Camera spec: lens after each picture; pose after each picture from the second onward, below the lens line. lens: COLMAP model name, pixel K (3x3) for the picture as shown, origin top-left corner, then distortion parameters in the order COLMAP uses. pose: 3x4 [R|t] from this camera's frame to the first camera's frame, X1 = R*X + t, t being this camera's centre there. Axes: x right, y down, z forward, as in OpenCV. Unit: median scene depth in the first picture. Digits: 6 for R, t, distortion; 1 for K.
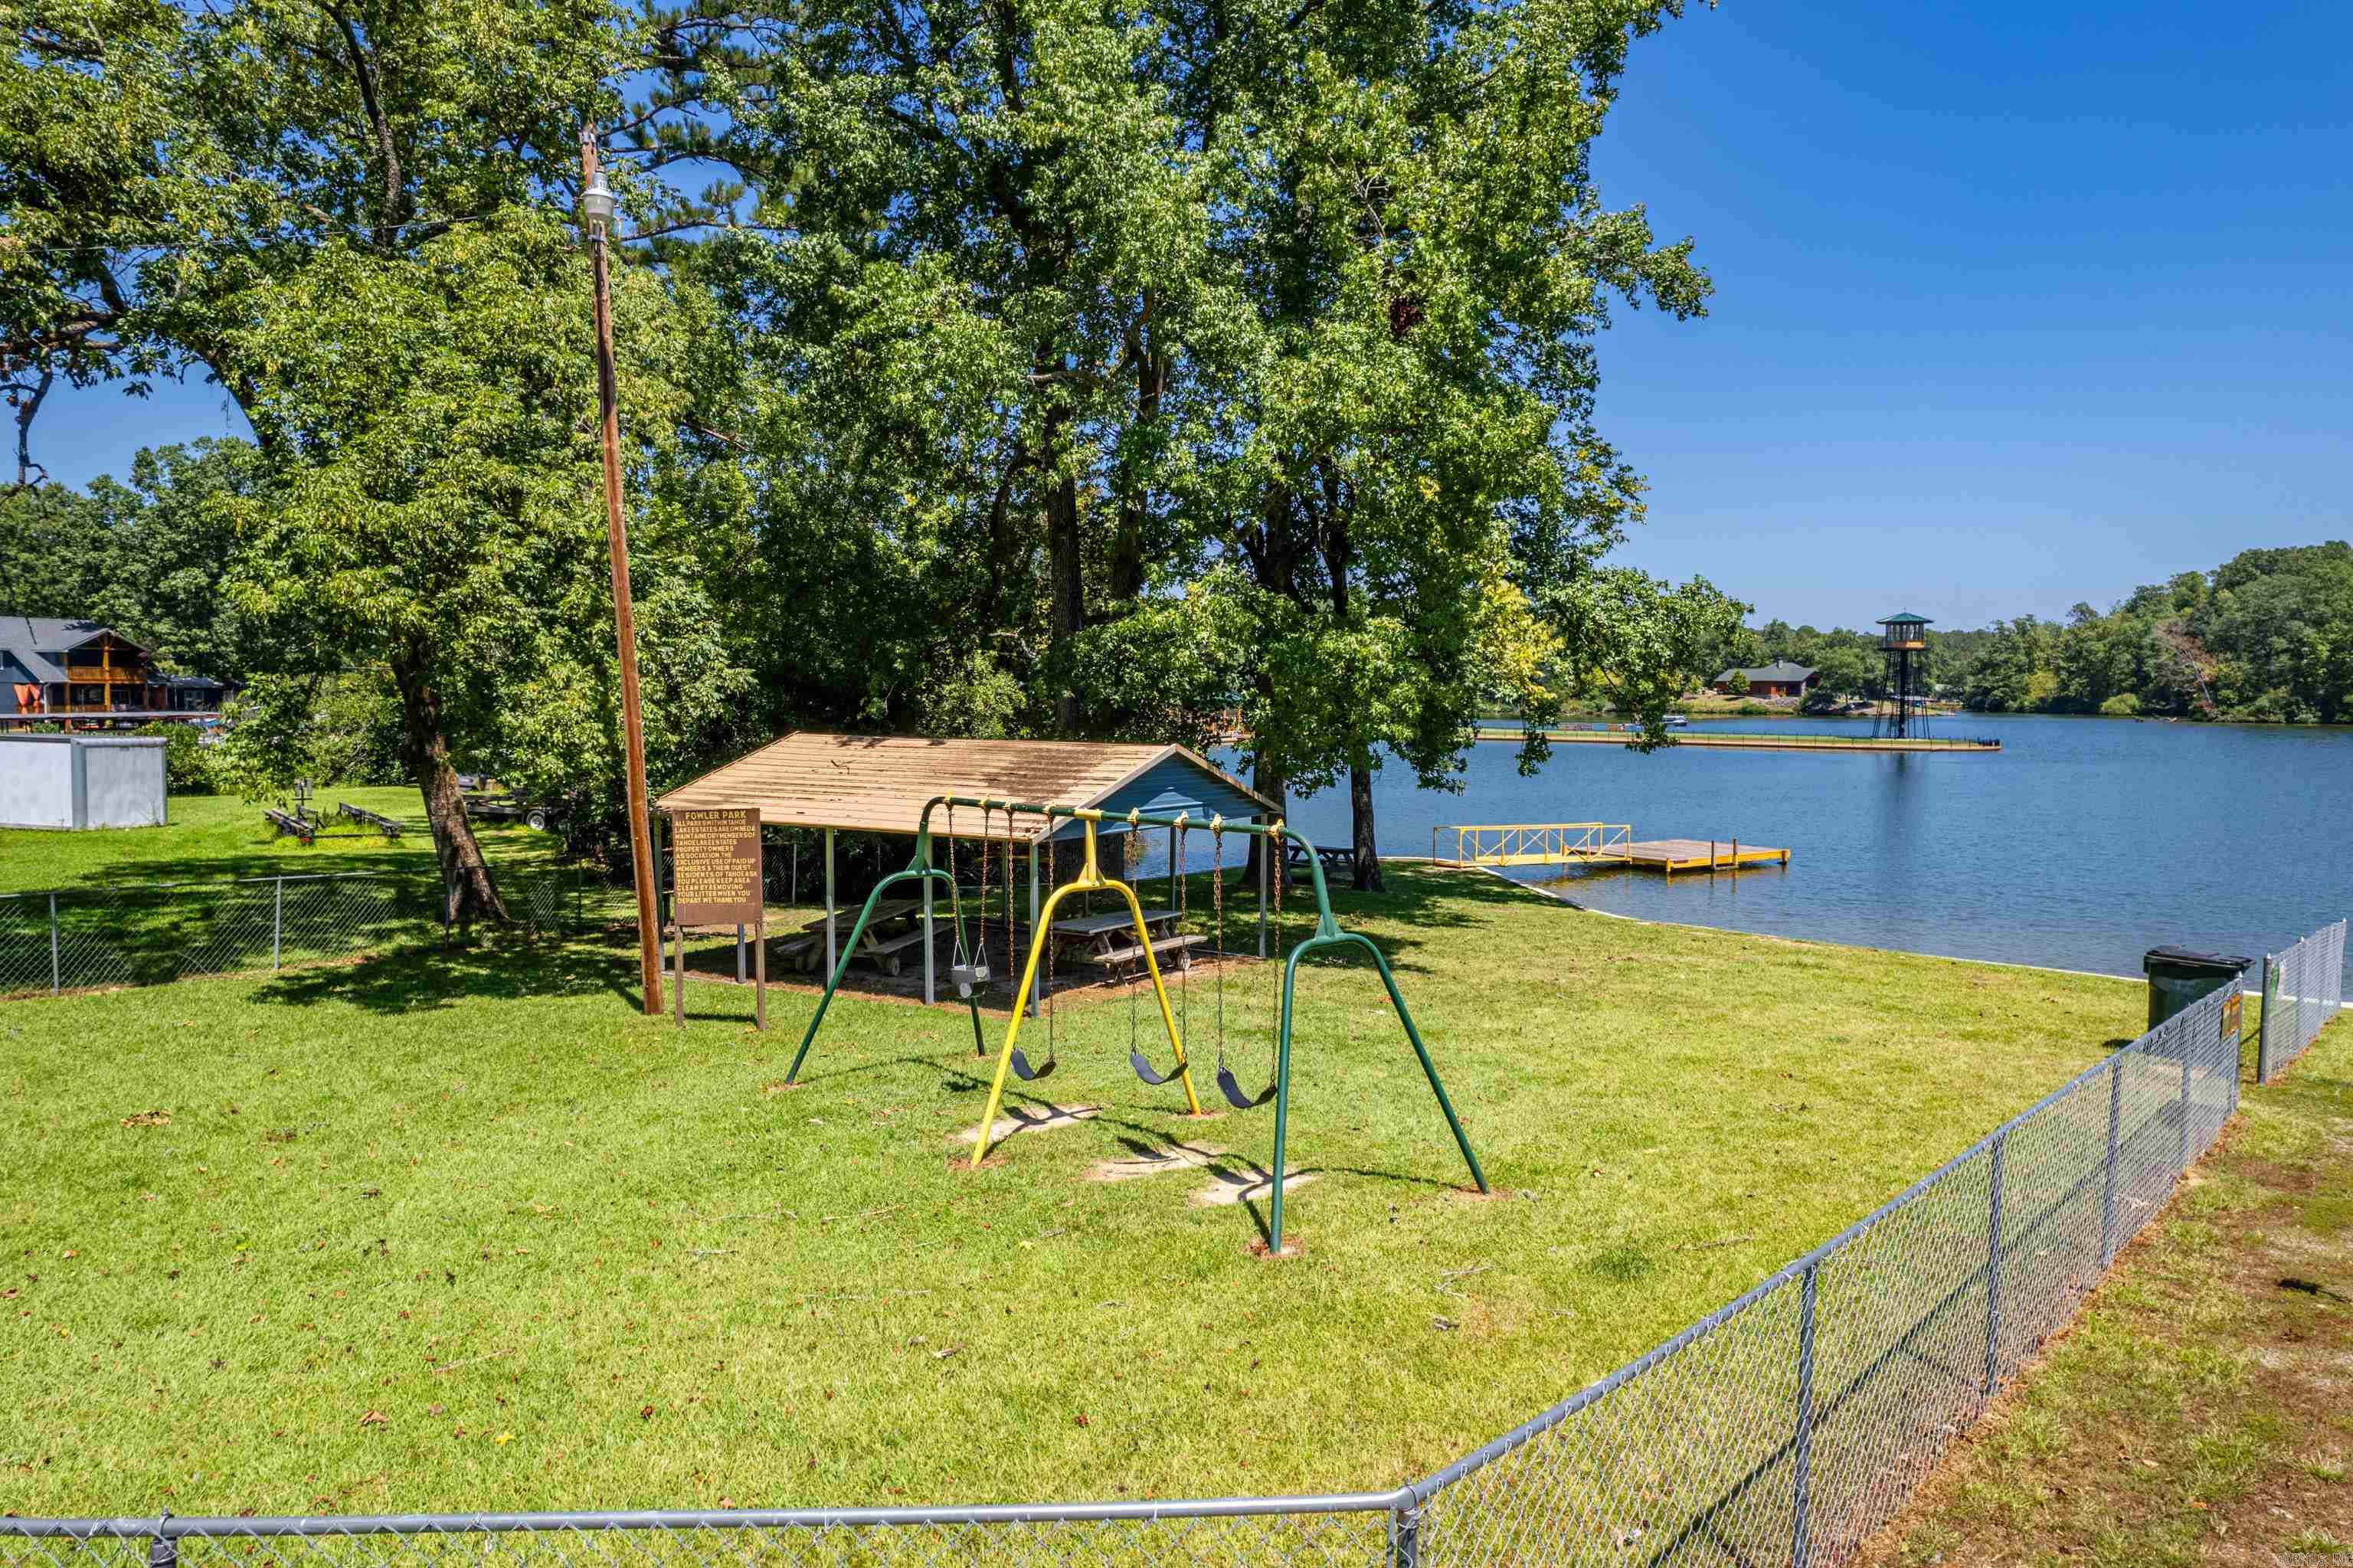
lens RADIAL K [[1496.4, 0, 1179.8], [0, 1496.4, 796.3], [0, 0, 1]] dist [-0.080369, 0.084049]
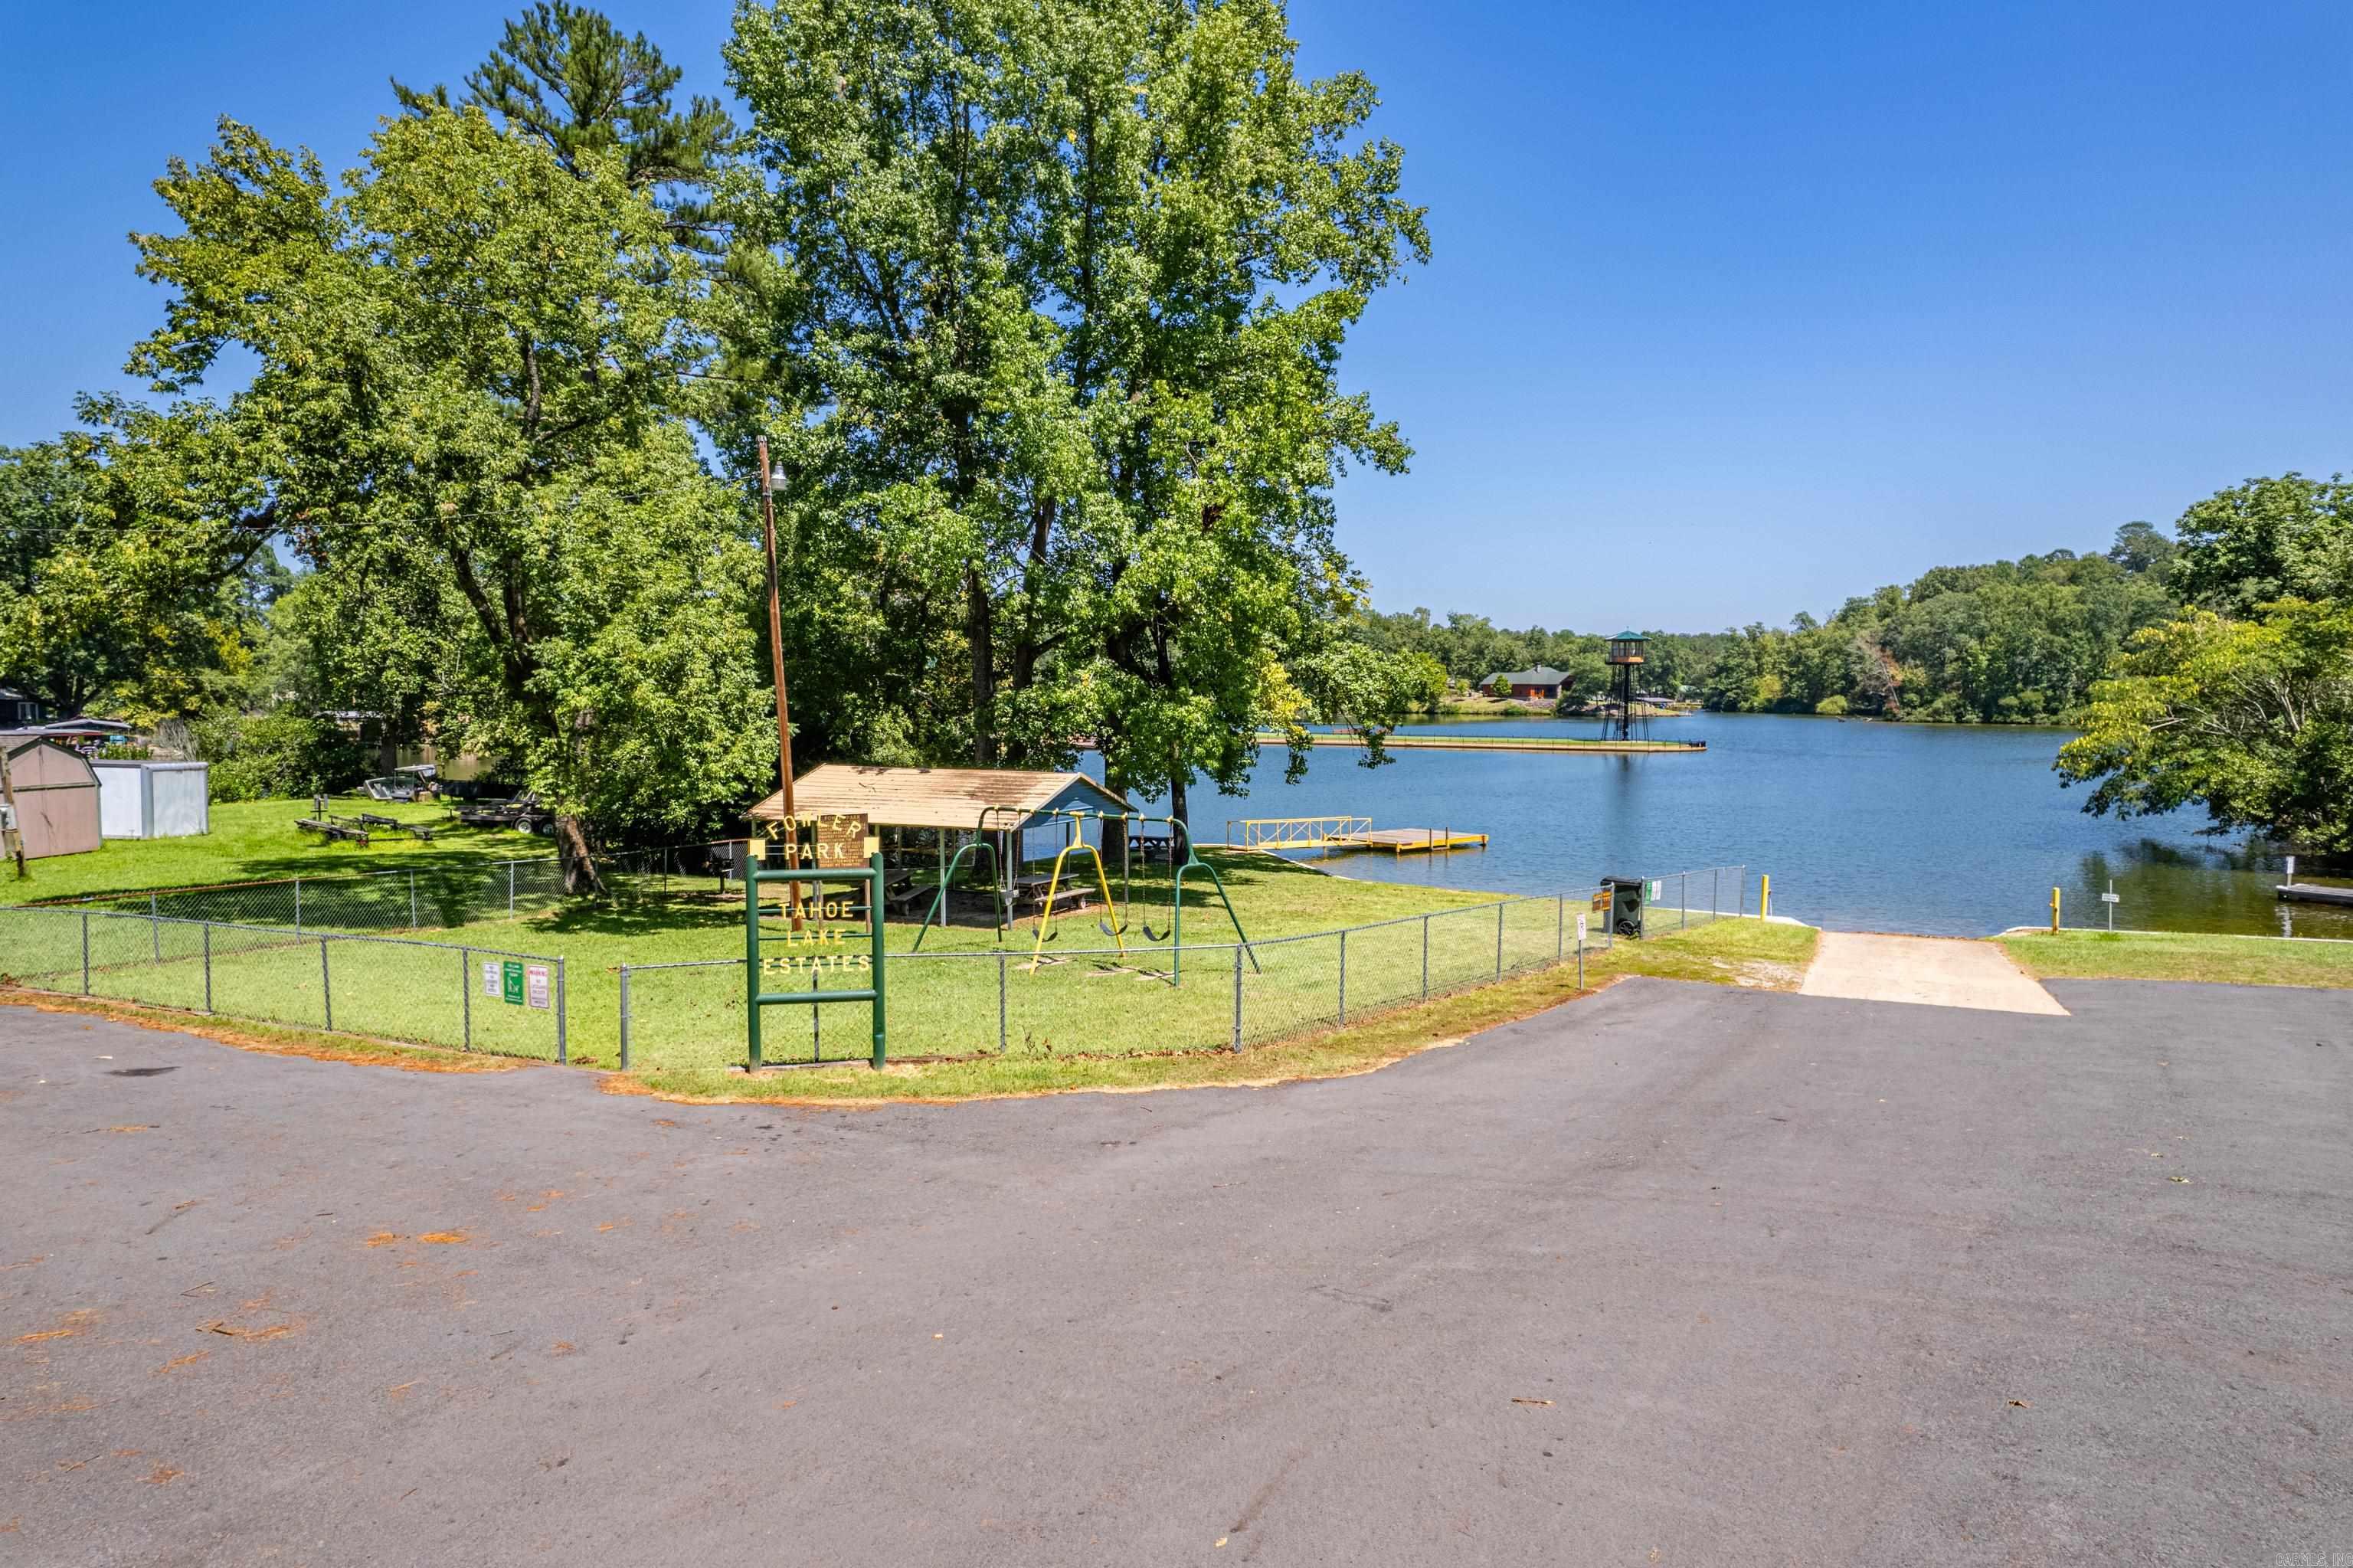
lens RADIAL K [[1496.4, 0, 1179.8], [0, 1496.4, 796.3], [0, 0, 1]] dist [-0.080369, 0.084049]
pose [[0.990044, -0.011130, 0.140320, -0.061761], [0.011029, 0.999938, 0.001501, -0.004569], [-0.140328, 0.000061, 0.990105, -0.331682]]
